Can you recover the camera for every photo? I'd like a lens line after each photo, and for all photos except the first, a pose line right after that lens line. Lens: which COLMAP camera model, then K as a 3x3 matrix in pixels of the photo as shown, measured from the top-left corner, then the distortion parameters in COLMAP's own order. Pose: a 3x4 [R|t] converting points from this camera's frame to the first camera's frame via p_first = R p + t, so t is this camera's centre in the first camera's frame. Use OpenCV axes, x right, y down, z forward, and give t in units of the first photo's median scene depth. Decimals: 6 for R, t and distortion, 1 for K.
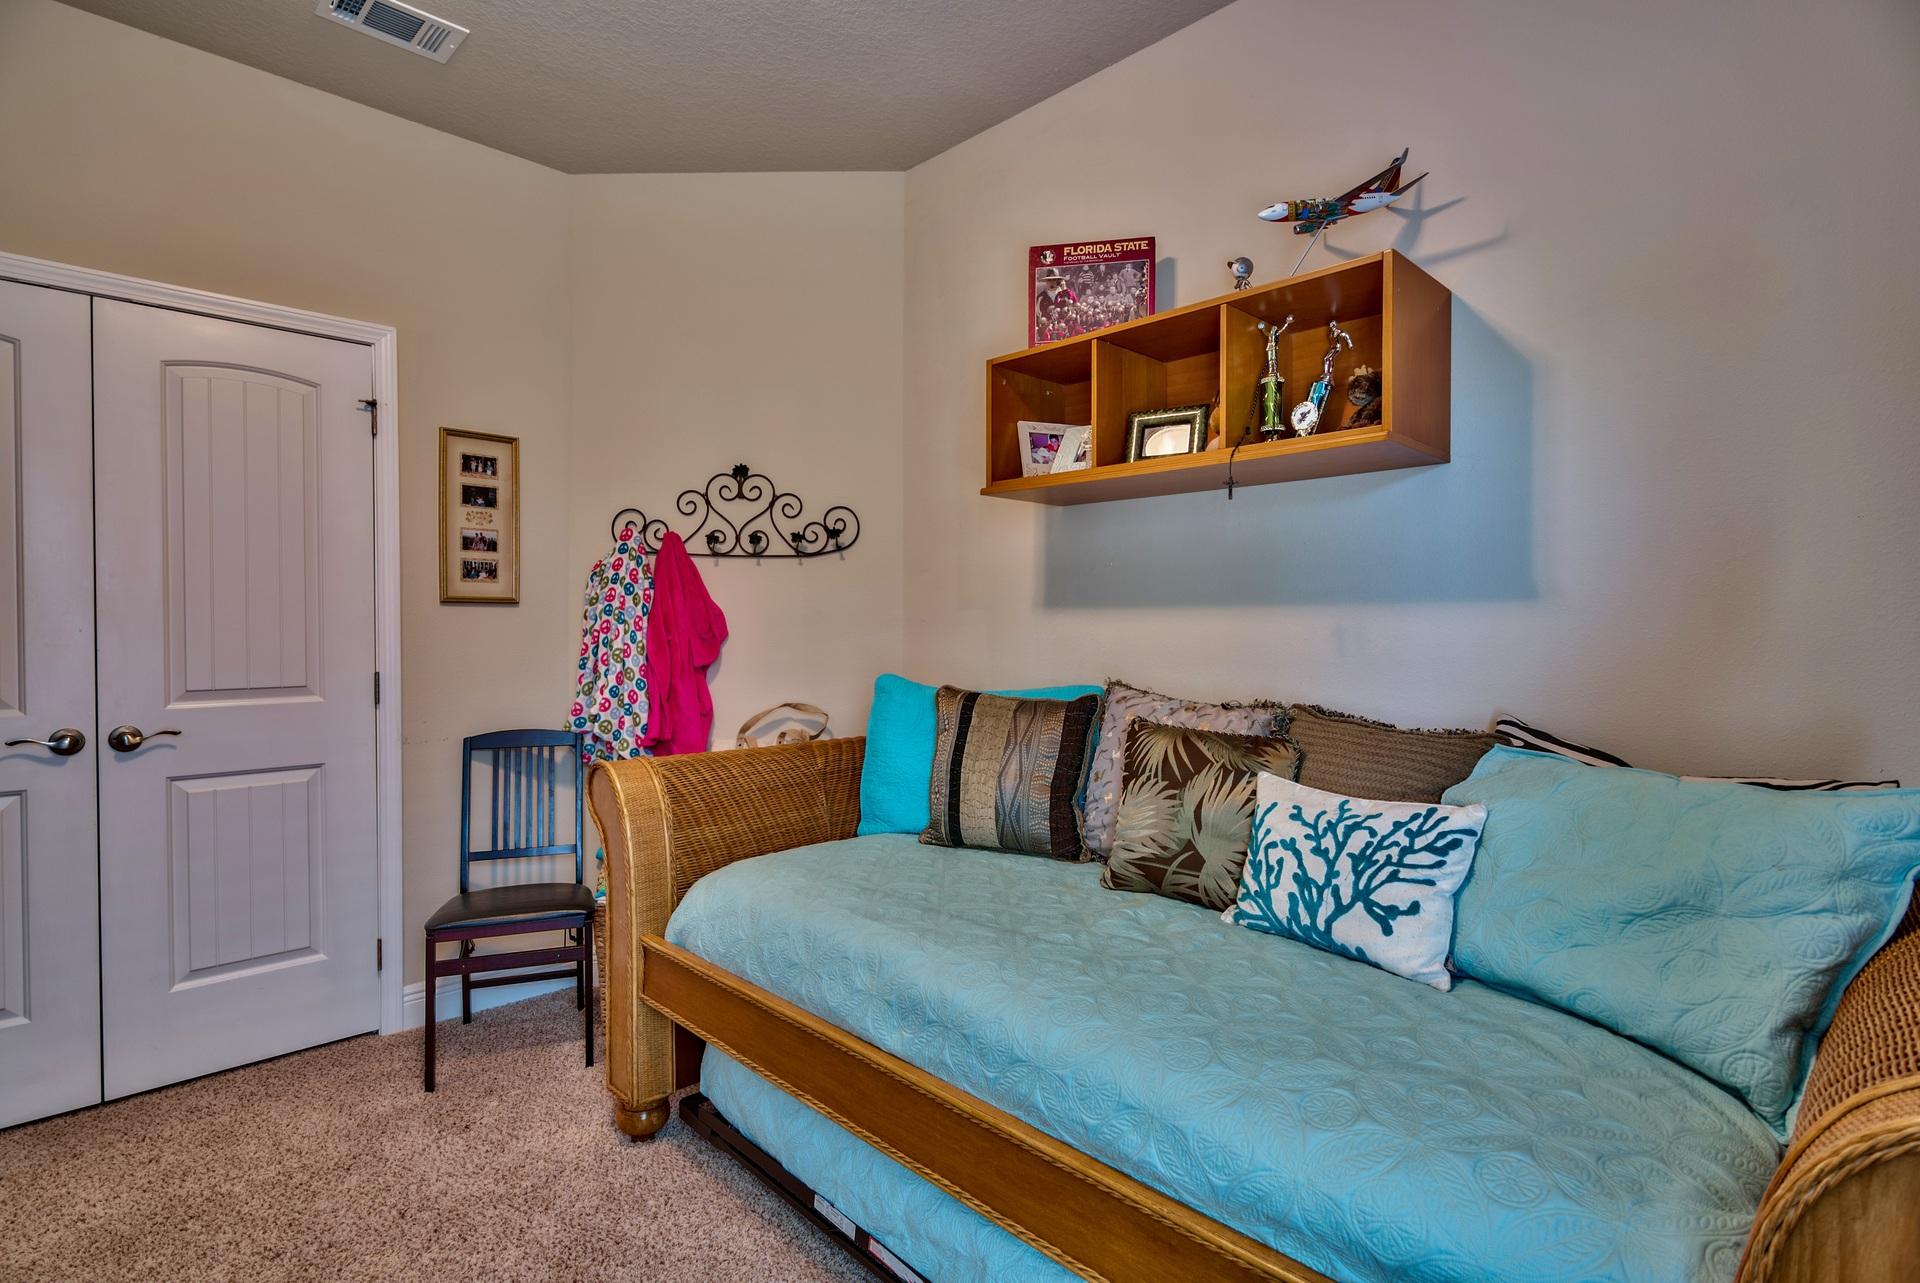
lens RADIAL K [[950.5, 0, 967.5], [0, 950.5, 638.8], [0, 0, 1]] dist [-0.002112, -0.001288]
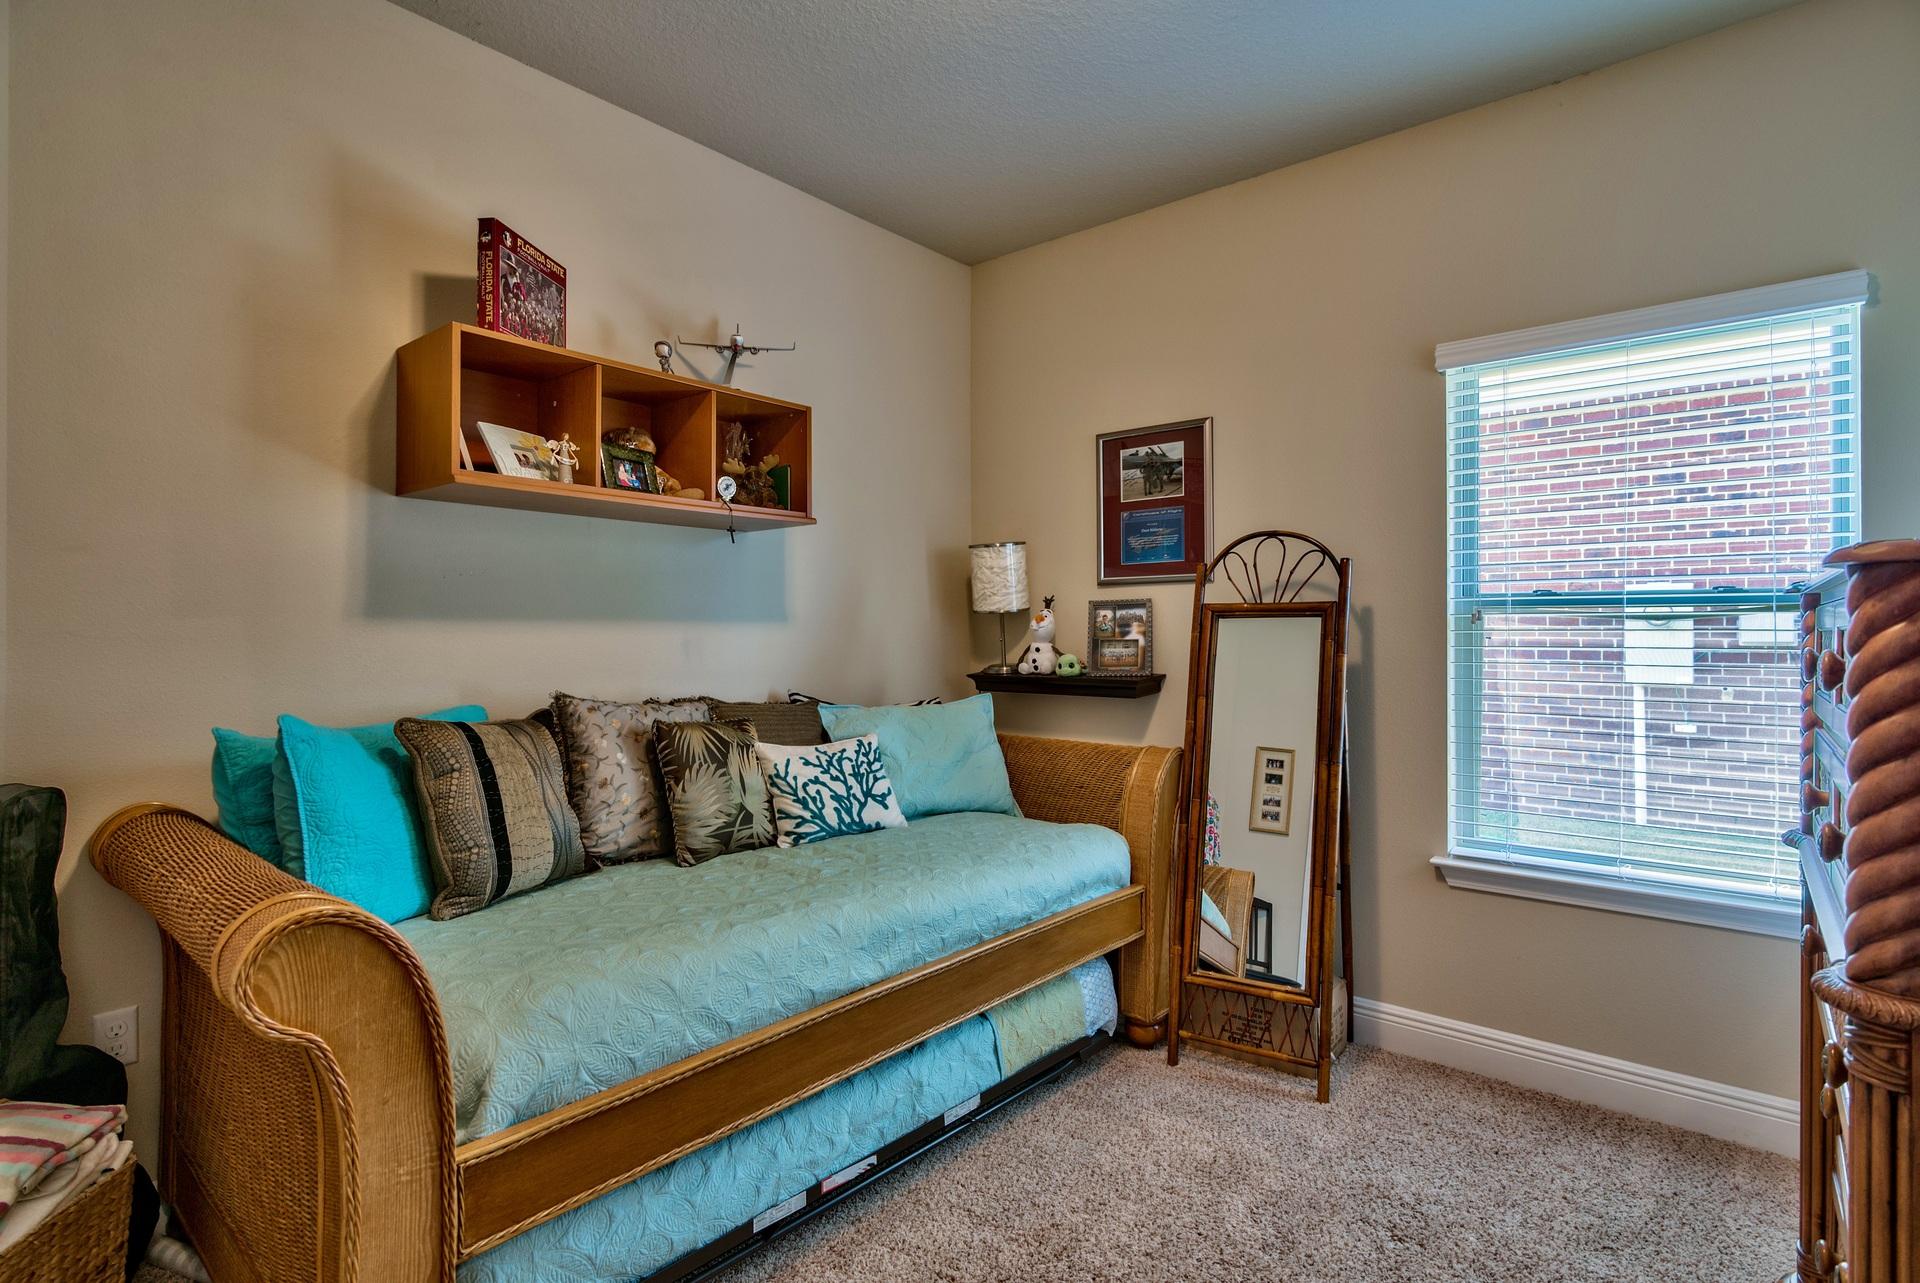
lens RADIAL K [[950.5, 0, 966.5], [0, 950.5, 636.7], [0, 0, 1]] dist [-0.002112, -0.001288]
pose [[-0.101257, -0.001424, 0.994859, -1.214516], [0.019013, 0.999814, 0.003366, -0.016039], [-0.994679, 0.019256, -0.101211, 0.913123]]
